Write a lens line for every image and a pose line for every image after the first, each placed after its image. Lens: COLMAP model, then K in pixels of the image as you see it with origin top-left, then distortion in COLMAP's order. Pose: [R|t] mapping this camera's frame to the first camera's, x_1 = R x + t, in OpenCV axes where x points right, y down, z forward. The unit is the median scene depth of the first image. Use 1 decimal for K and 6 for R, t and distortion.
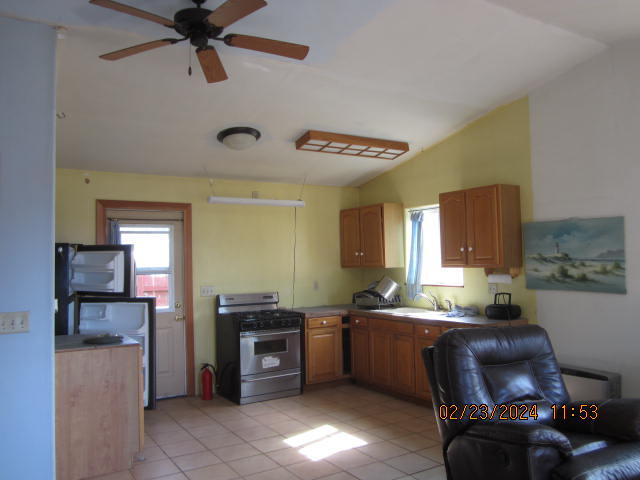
lens RADIAL K [[526.3, 0, 321.0], [0, 526.3, 241.0], [0, 0, 1]] dist [-0.034846, -0.013418]
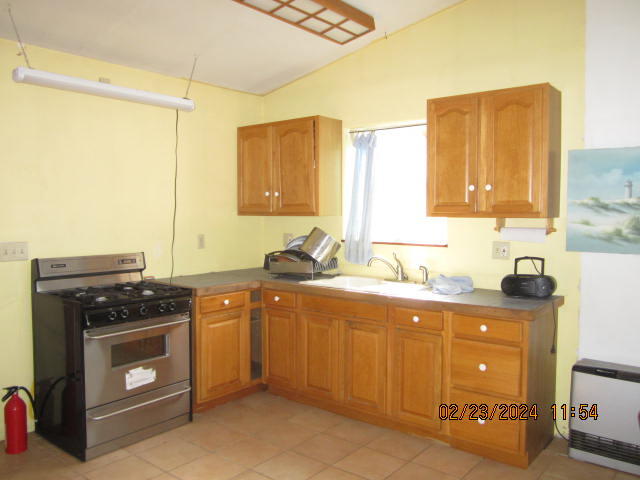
lens RADIAL K [[526.3, 0, 318.0], [0, 526.3, 238.0], [0, 0, 1]] dist [-0.034846, -0.013418]
pose [[0.946103, 0.007213, 0.323785, -0.093246], [-0.034683, 0.996259, 0.079149, 0.027916], [-0.322003, -0.086113, 0.942814, 0.398050]]
